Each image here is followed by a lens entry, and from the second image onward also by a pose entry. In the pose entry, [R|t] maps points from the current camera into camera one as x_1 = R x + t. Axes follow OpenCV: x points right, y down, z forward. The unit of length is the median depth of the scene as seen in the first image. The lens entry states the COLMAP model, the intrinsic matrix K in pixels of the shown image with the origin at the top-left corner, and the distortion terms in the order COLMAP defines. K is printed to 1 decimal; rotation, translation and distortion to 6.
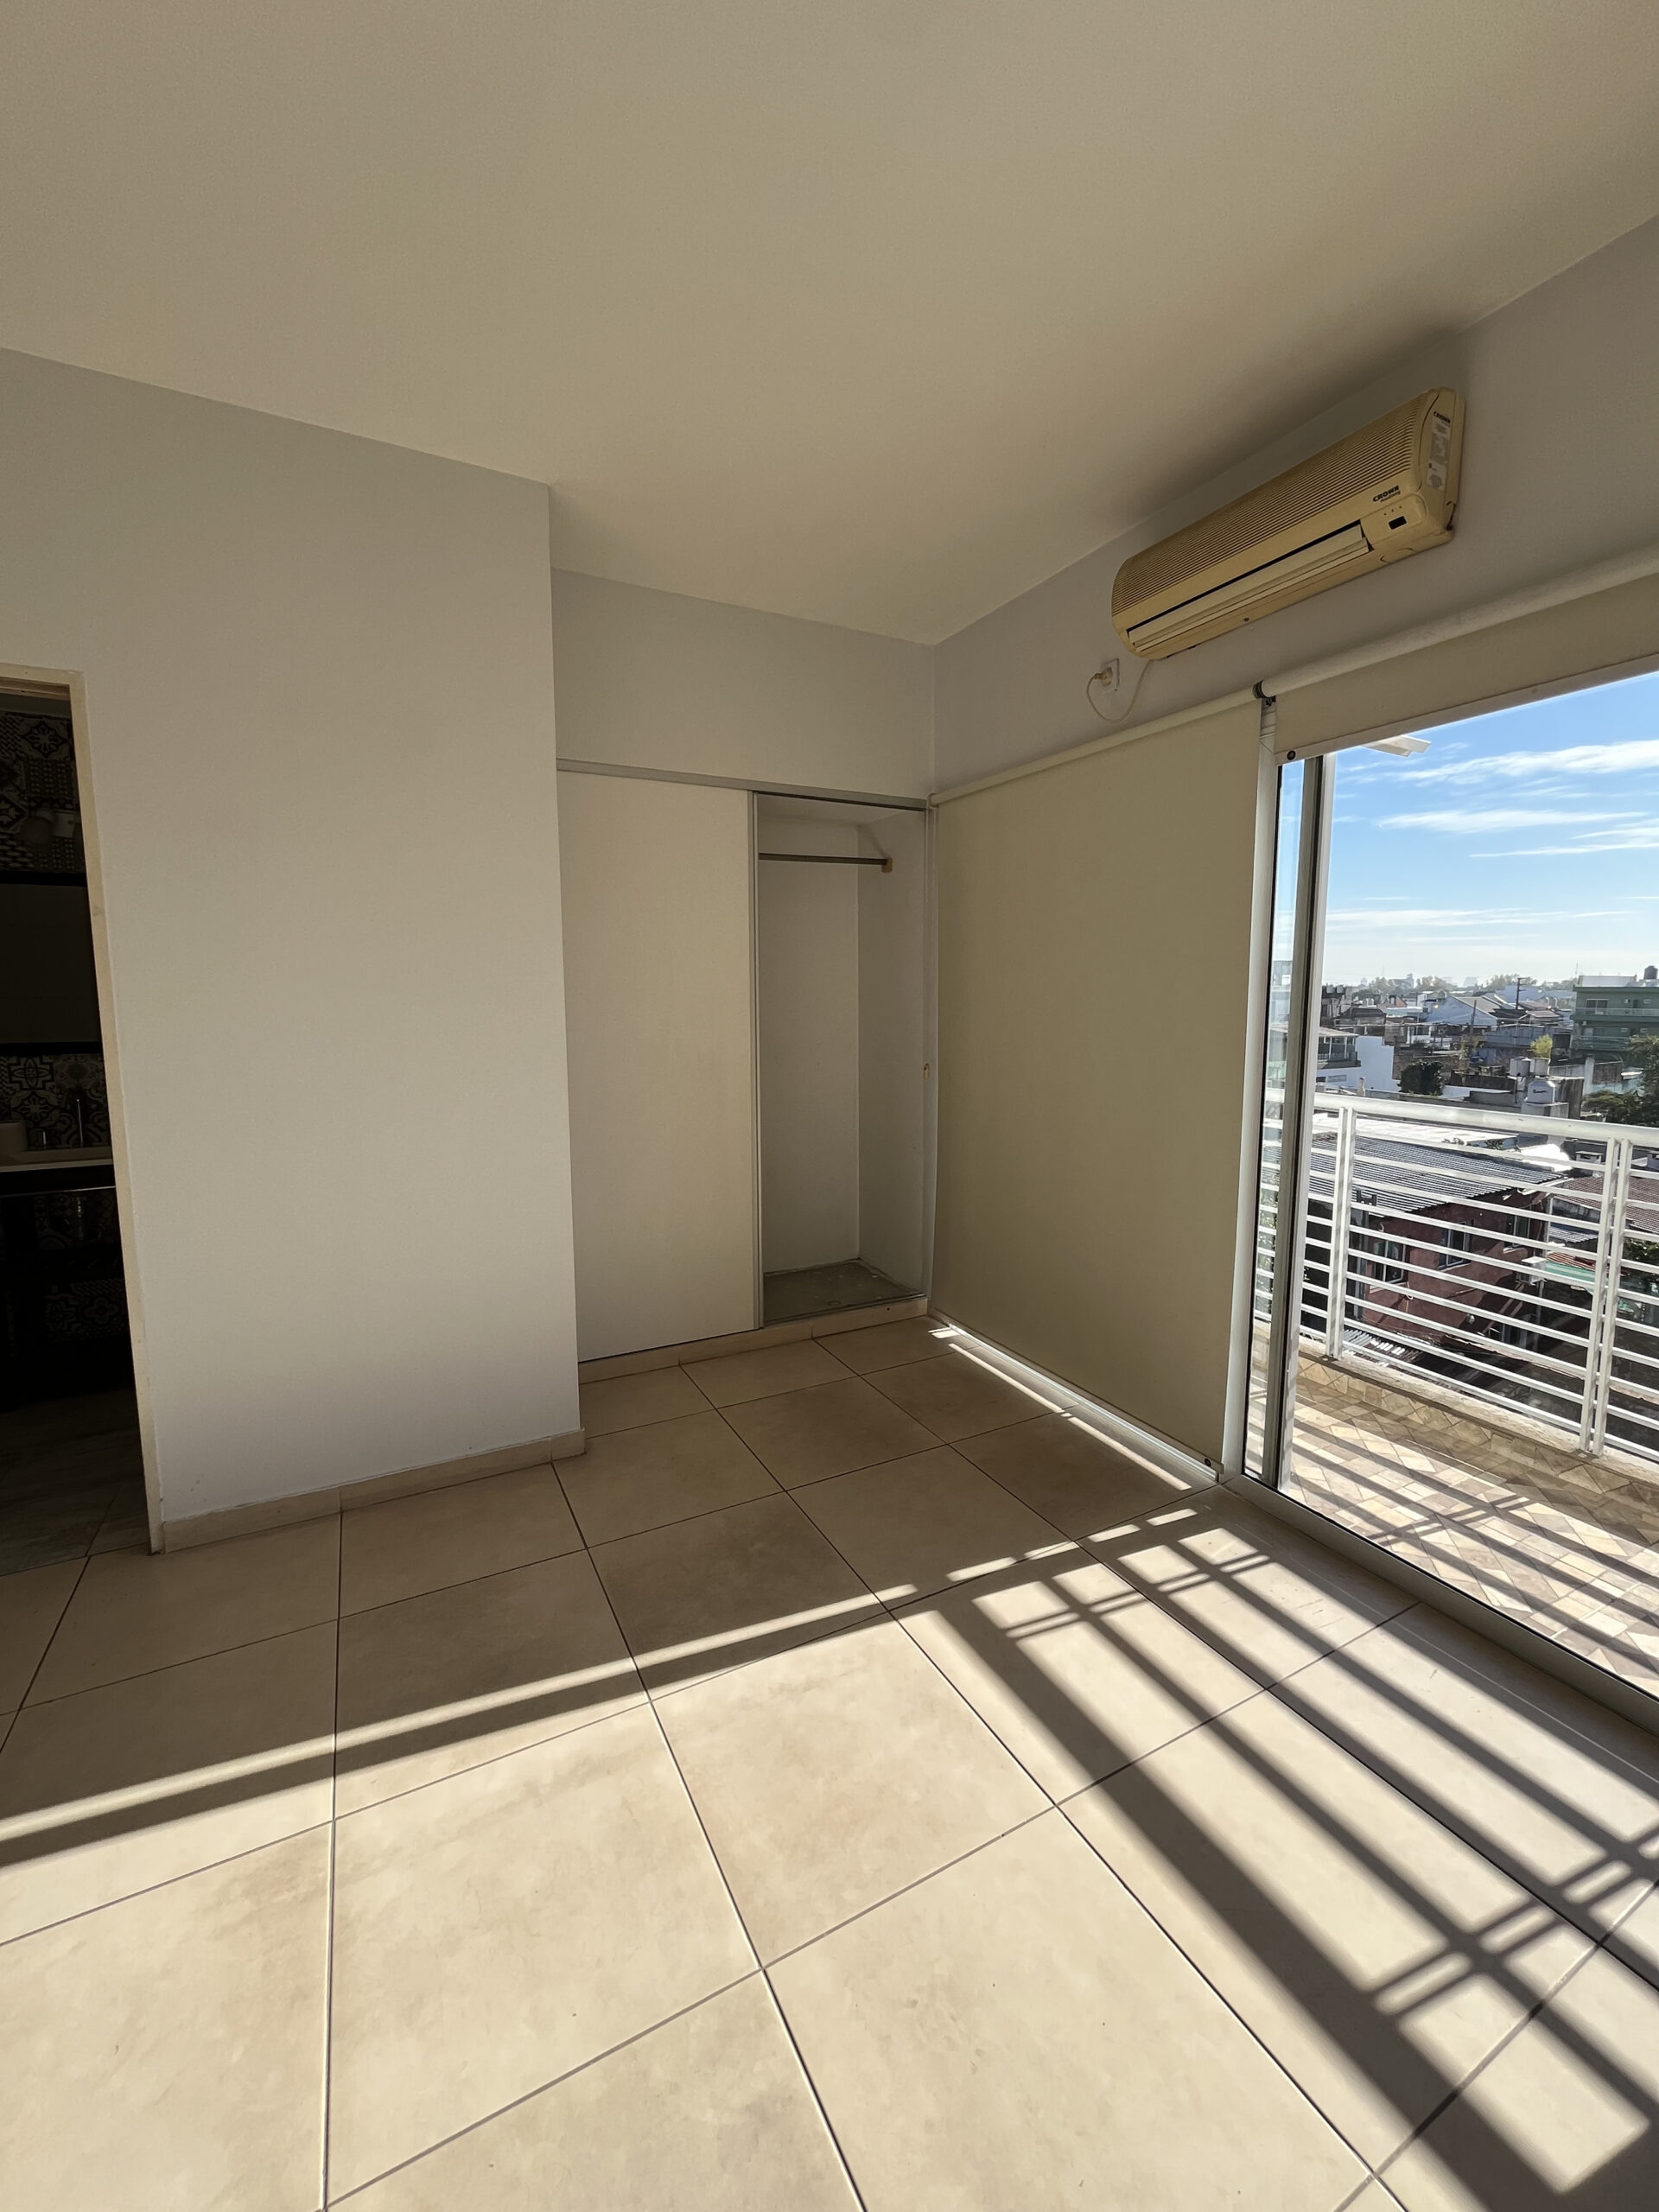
lens RADIAL K [[893.3, 0, 838.0], [0, 893.3, 1102.7], [0, 0, 1]] dist [-0.002523, 0.000261]
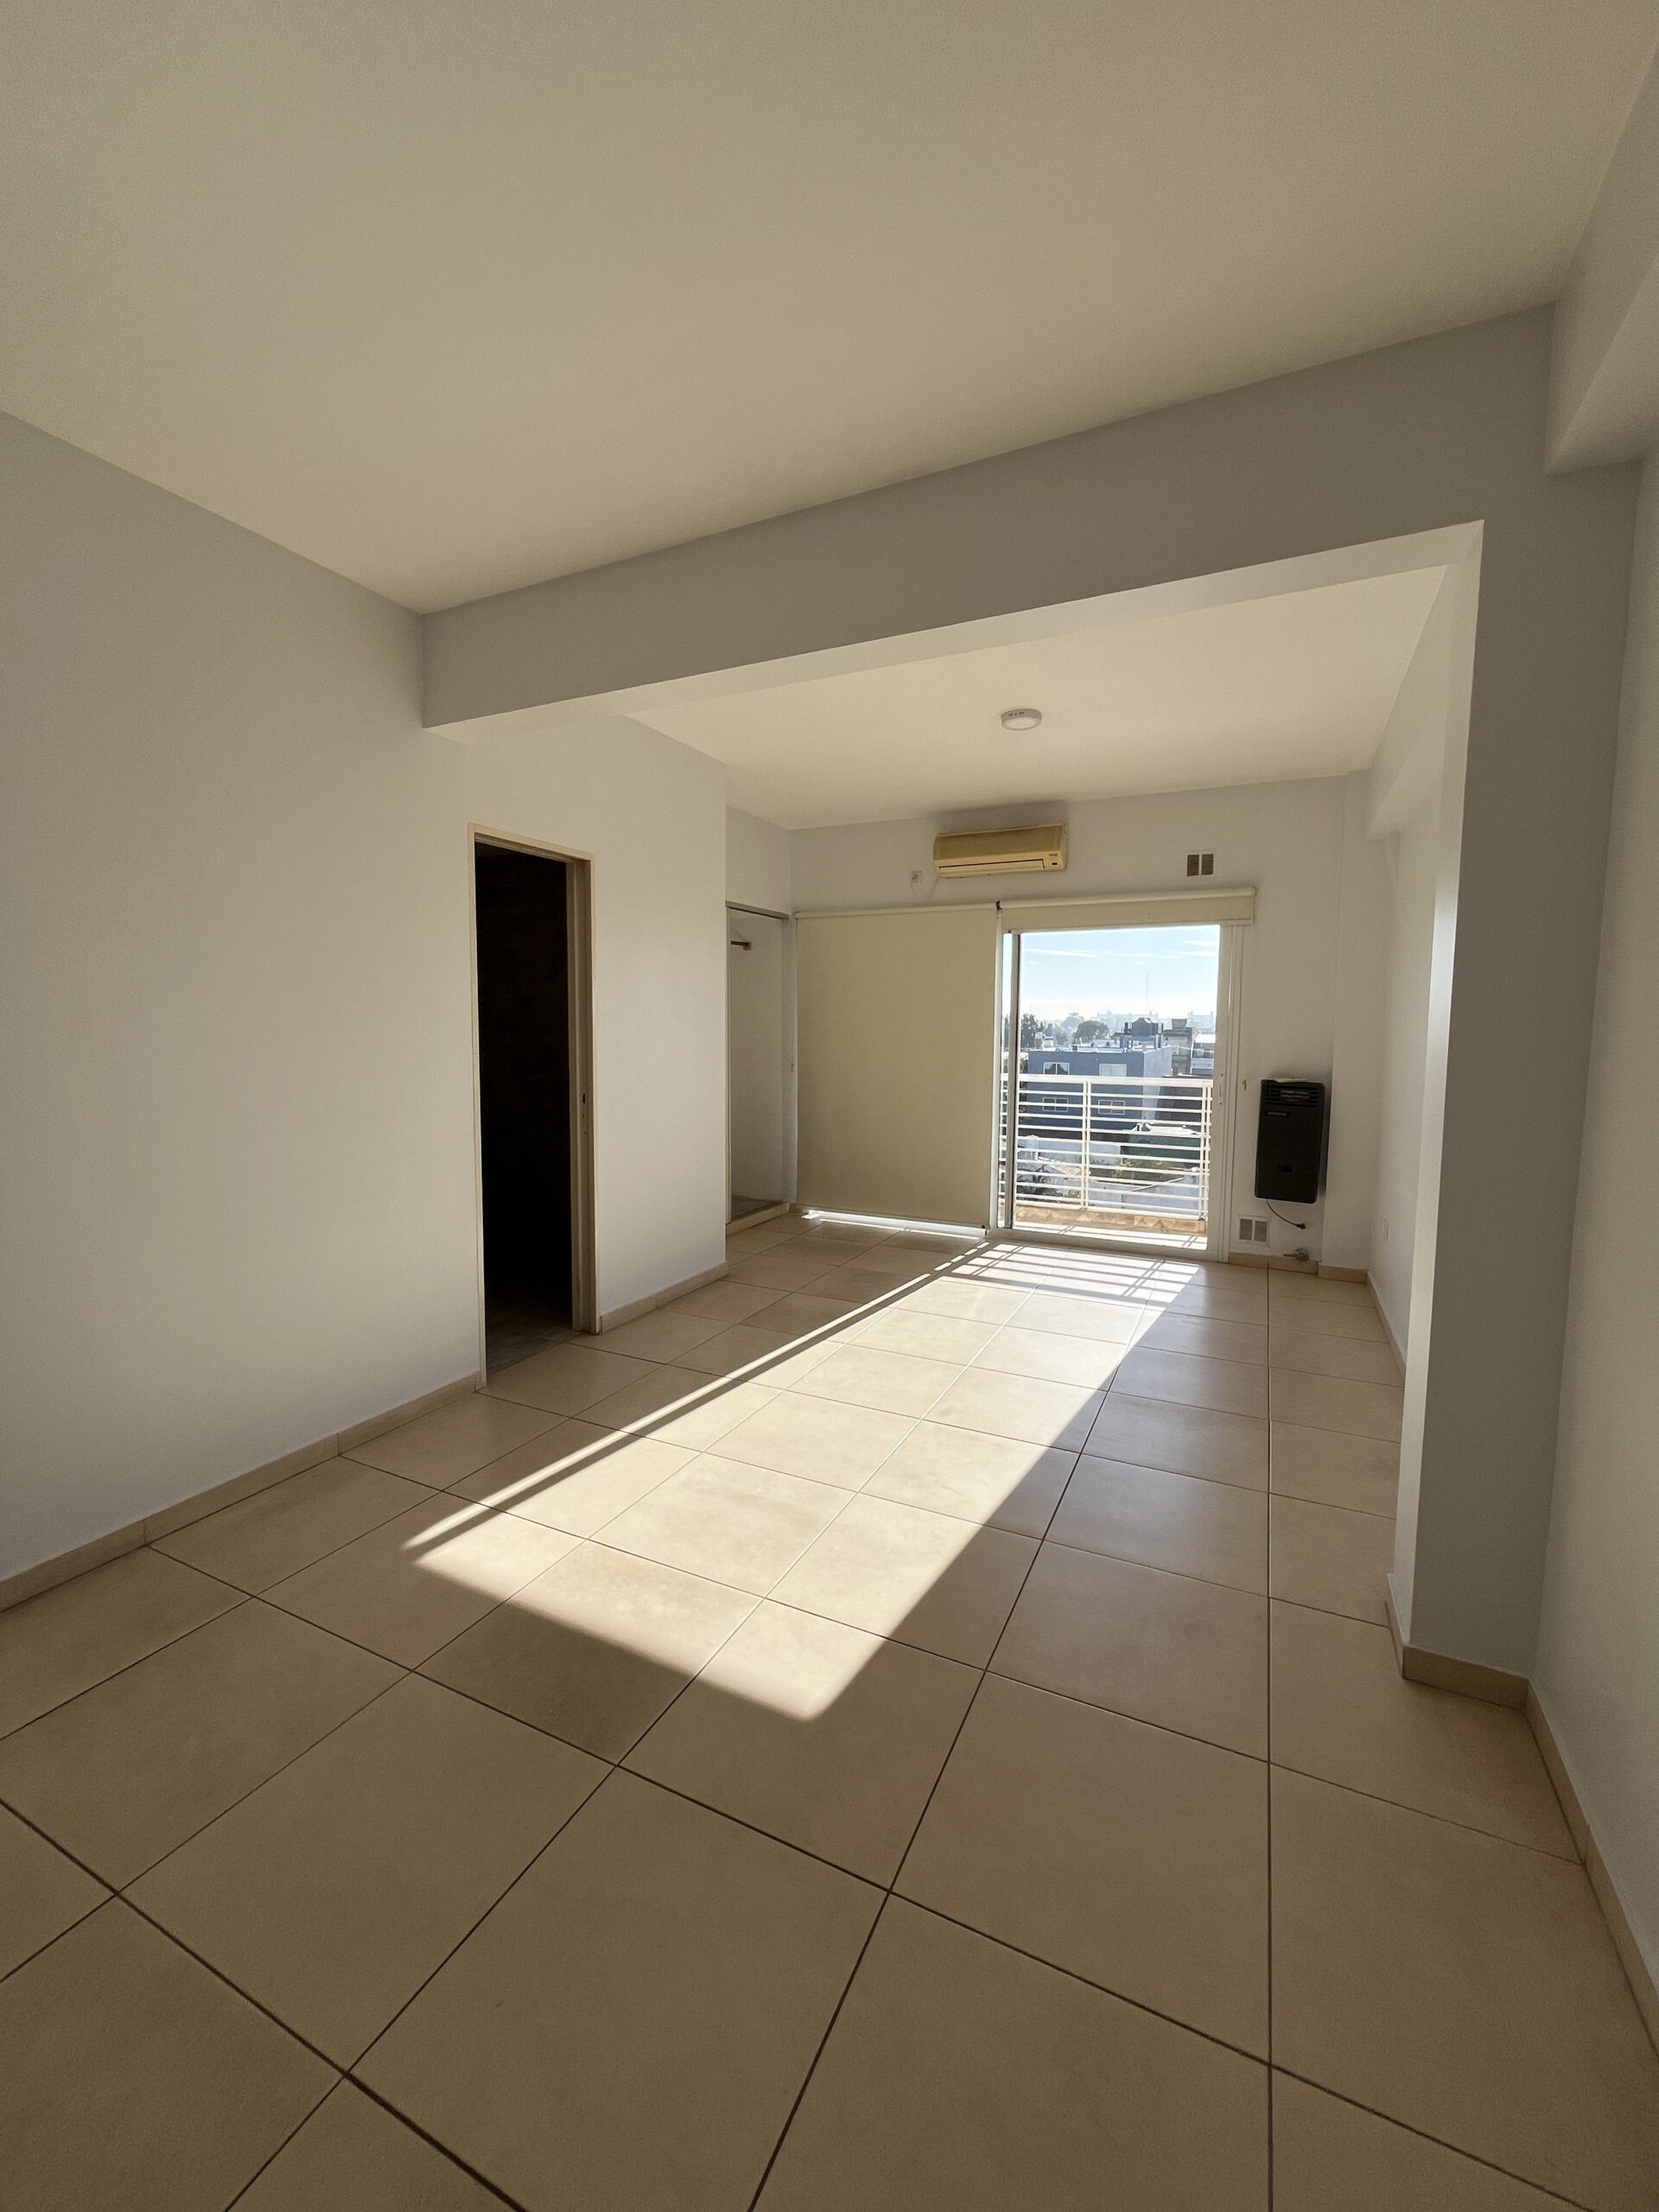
lens RADIAL K [[893.3, 0, 833.7], [0, 893.3, 1106.6], [0, 0, 1]] dist [-0.002523, 0.000261]
pose [[0.807159, -0.050170, 0.588198, -1.350199], [0.067562, 0.997686, -0.007616, 0.092306], [-0.586455, 0.045887, 0.808681, -0.712918]]
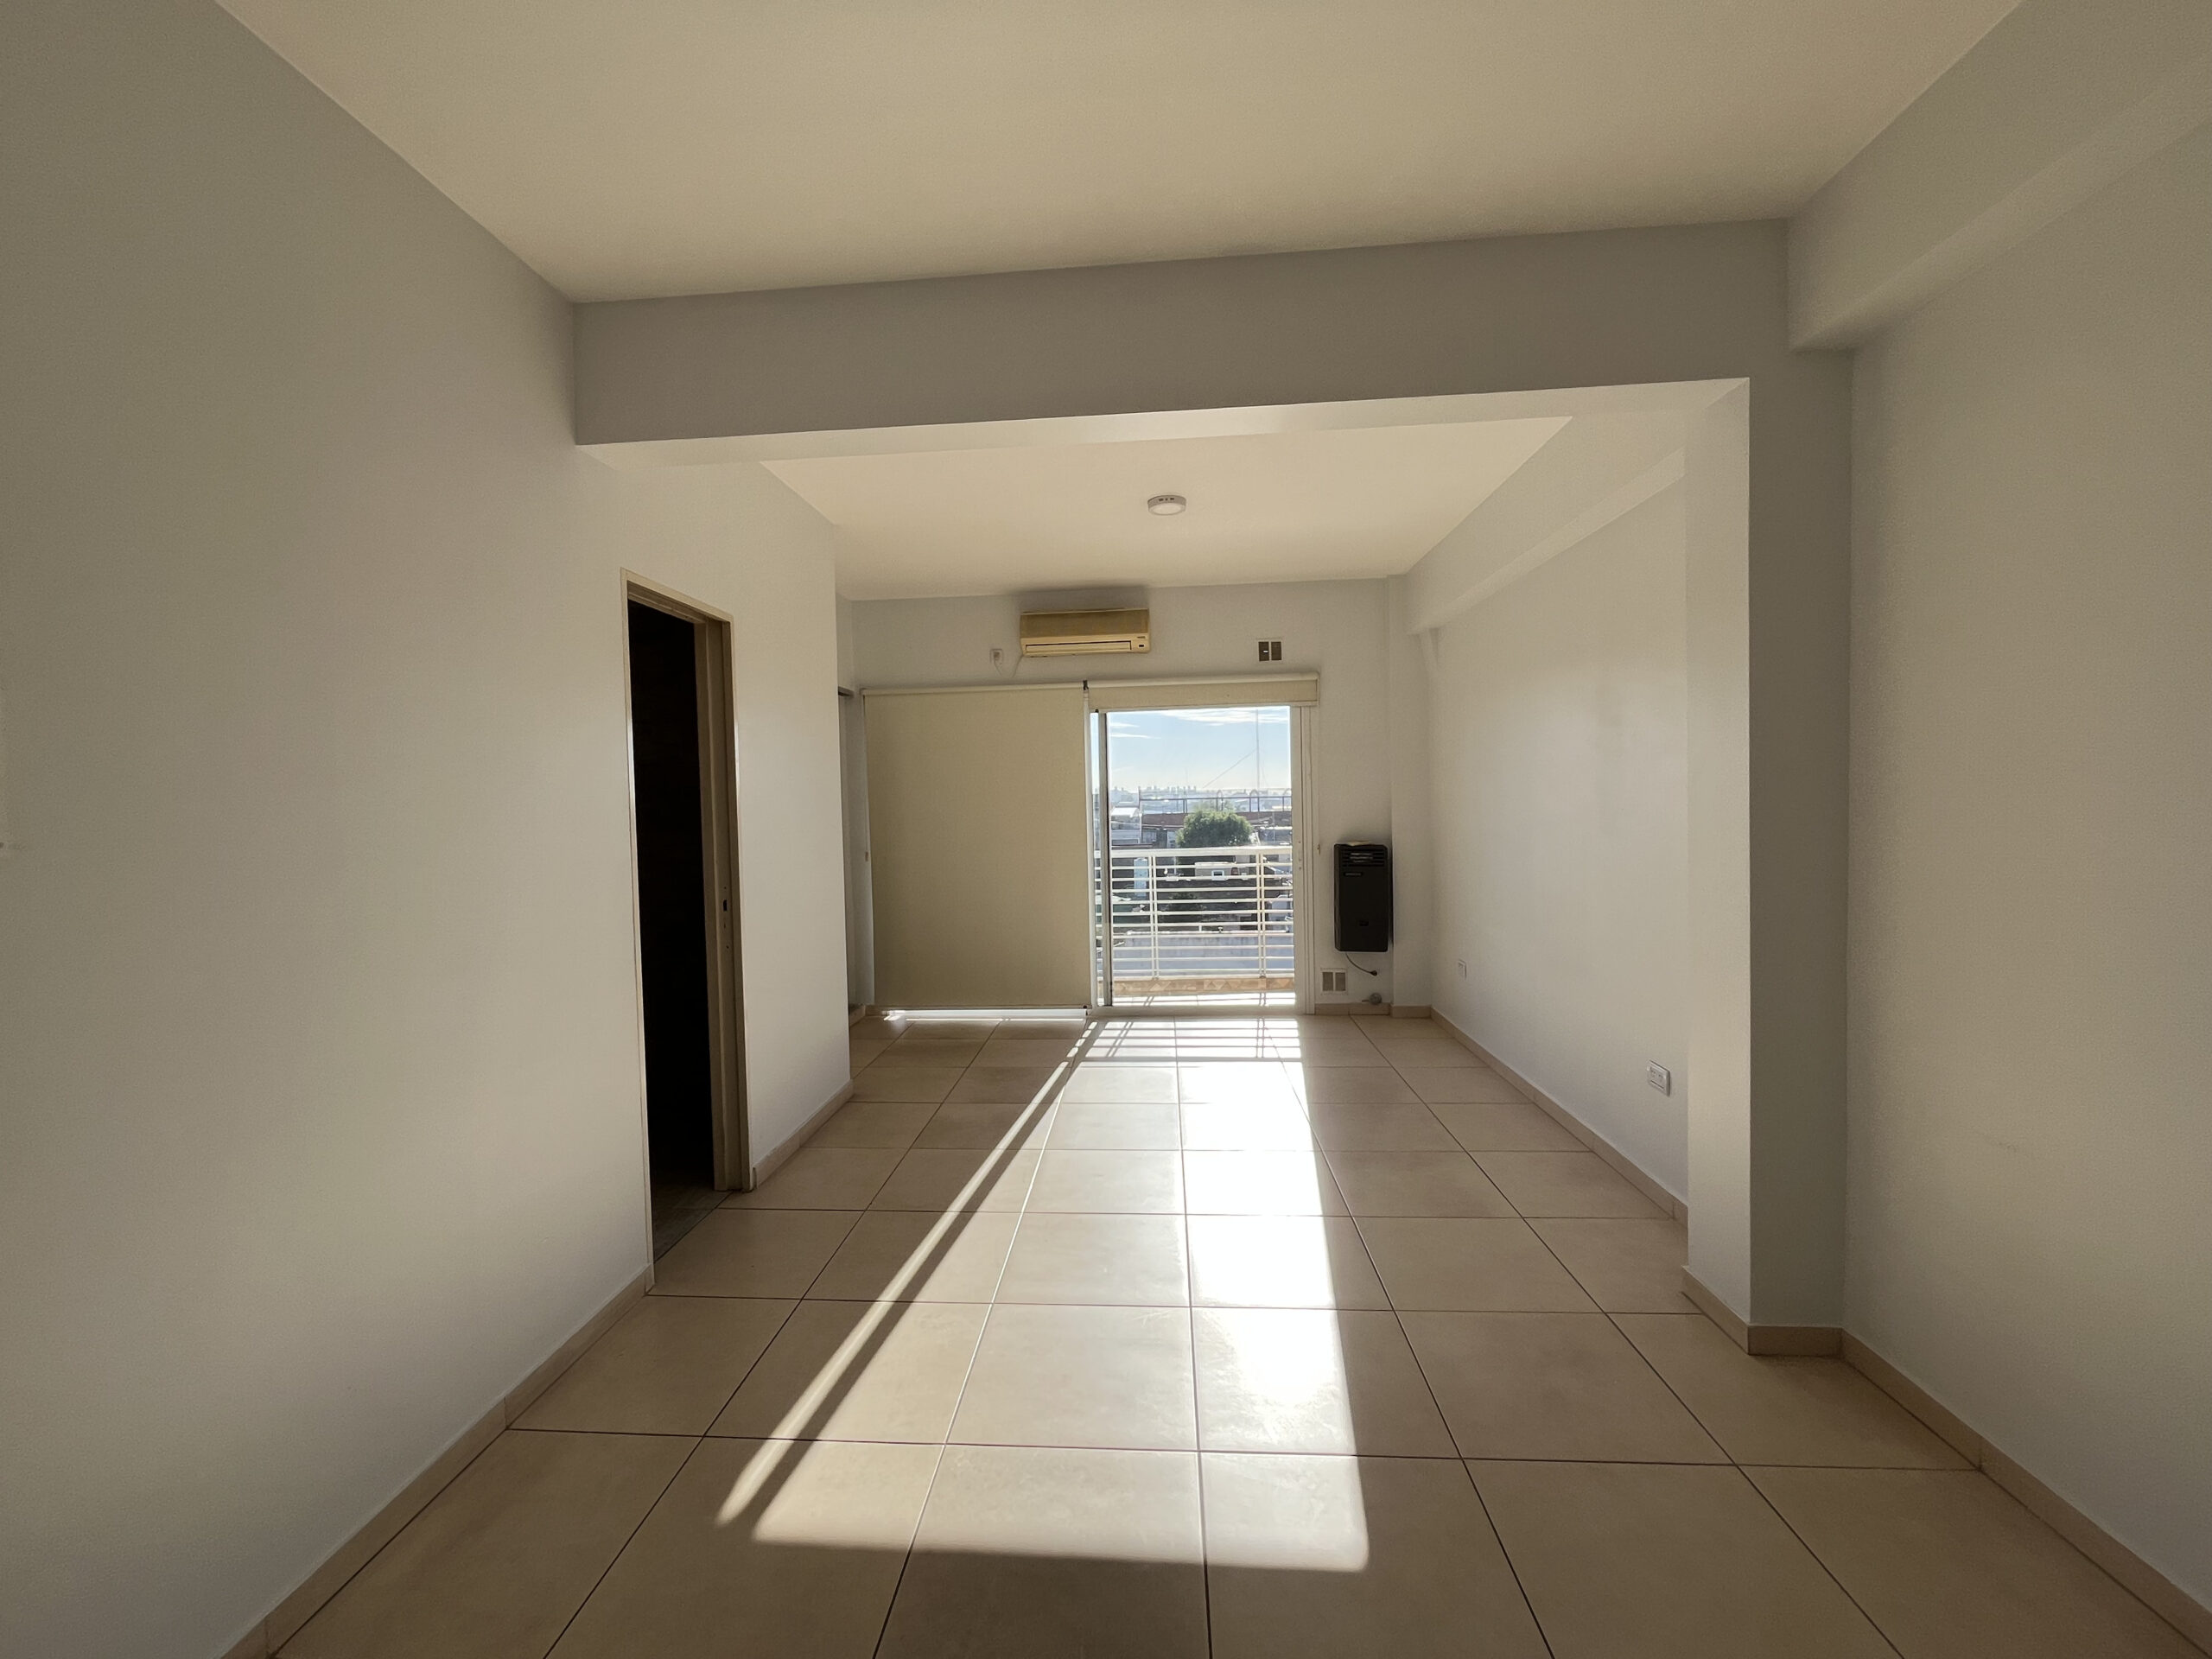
lens RADIAL K [[893.3, 0, 1098.4], [0, 893.3, 841.0], [0, 0, 1]] dist [-0.002523, 0.000261]
pose [[0.530701, -0.053406, 0.845875, -1.605171], [0.131588, 0.991103, -0.019983, 0.036273], [-0.837282, 0.121912, 0.533007, -0.322237]]
